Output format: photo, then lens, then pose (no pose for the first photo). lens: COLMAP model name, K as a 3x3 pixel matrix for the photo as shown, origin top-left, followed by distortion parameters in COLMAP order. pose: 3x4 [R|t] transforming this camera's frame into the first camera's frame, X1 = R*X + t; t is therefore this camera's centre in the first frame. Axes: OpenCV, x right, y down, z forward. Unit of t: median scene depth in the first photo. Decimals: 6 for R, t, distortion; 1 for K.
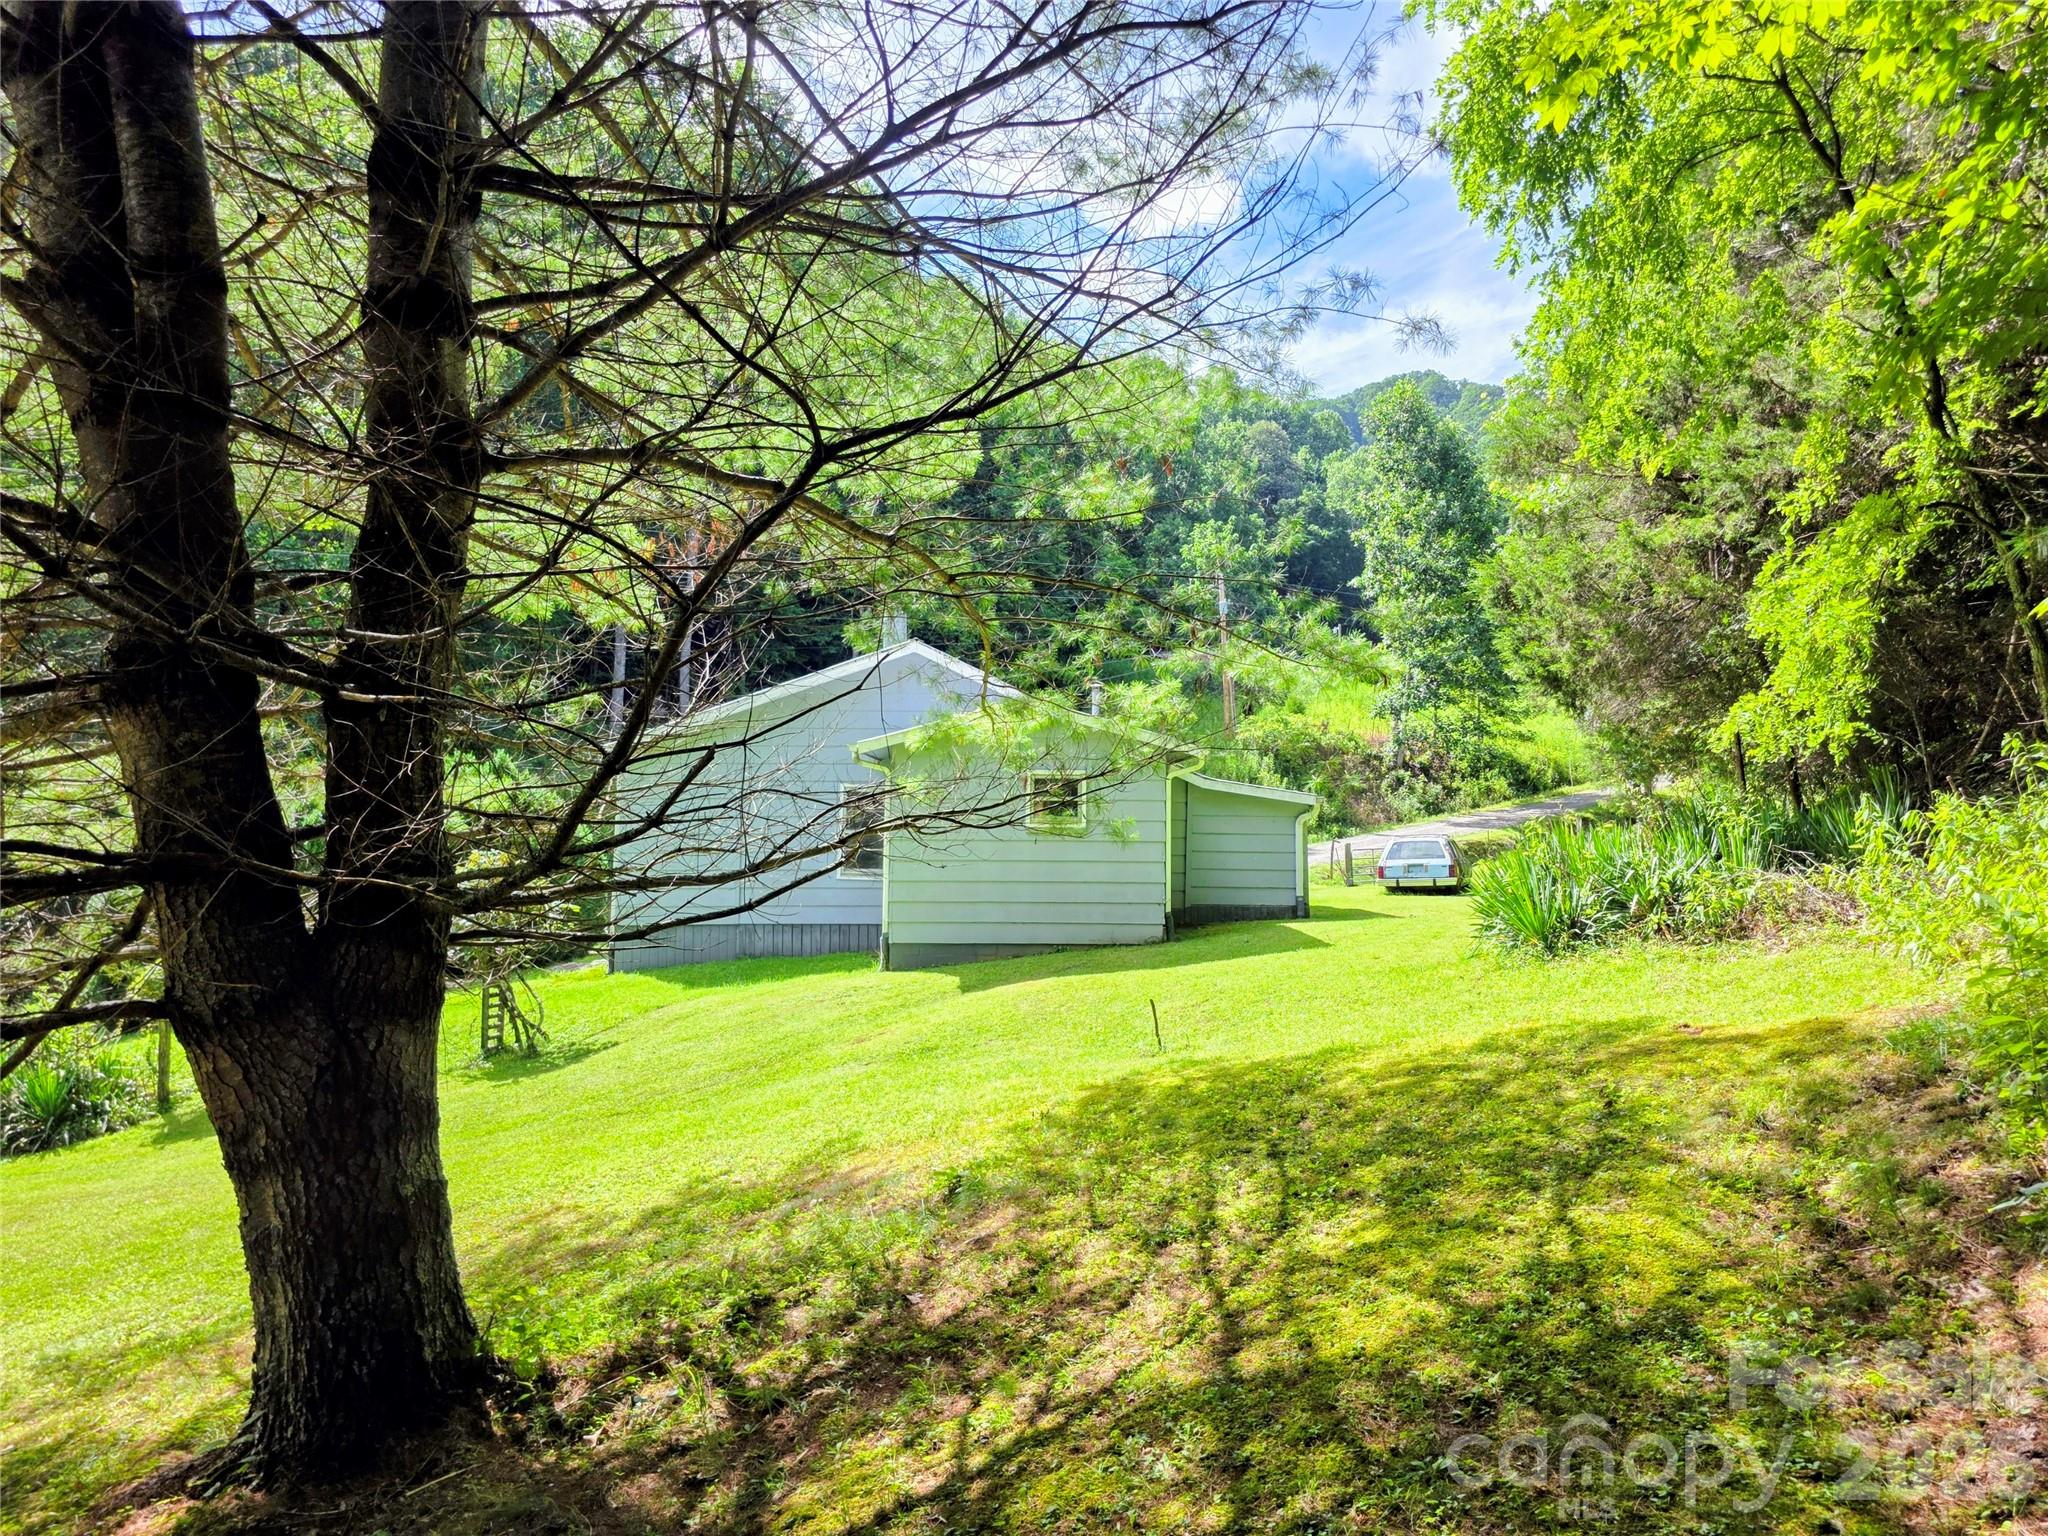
lens RADIAL K [[1368.0, 0, 1024.0], [0, 1368.0, 768.0], [0, 0, 1]] dist [0.037448, -0.000018]
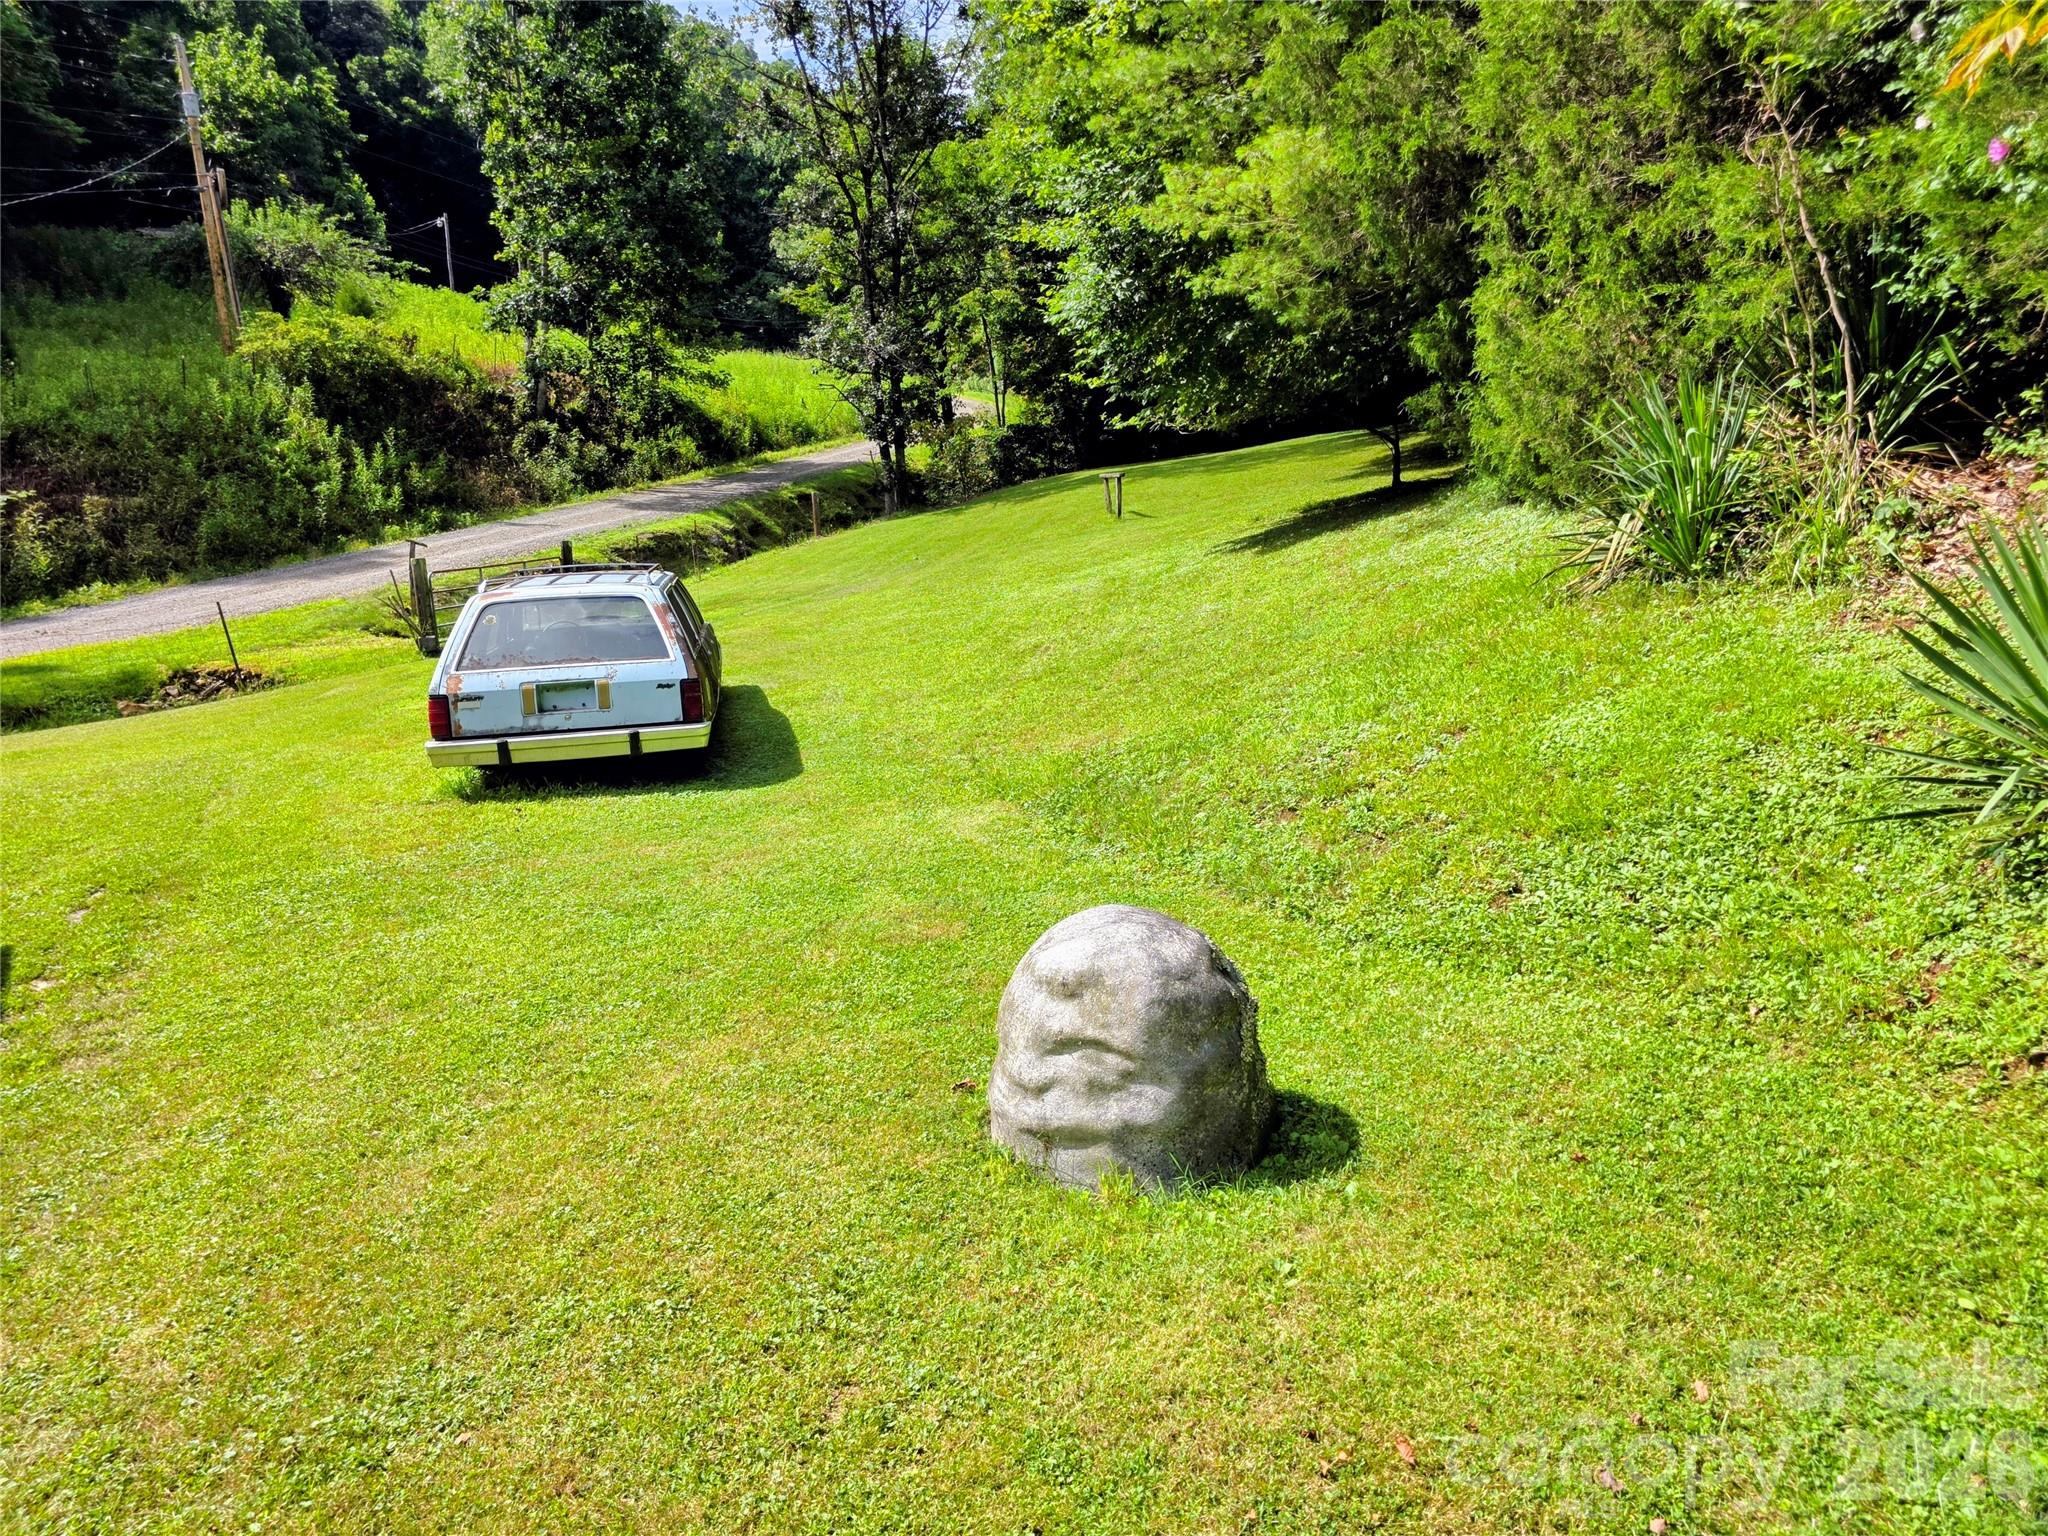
lens RADIAL K [[1368.3, 0, 1024.0], [0, 1368.3, 768.0], [0, 0, 1]] dist [0.072885, -0.042566]
pose [[0.832580, -0.113257, 0.542202, 0.088965], [-0.016326, 0.973430, 0.228403, 0.008524], [-0.553664, -0.199016, 0.808609, 0.305583]]
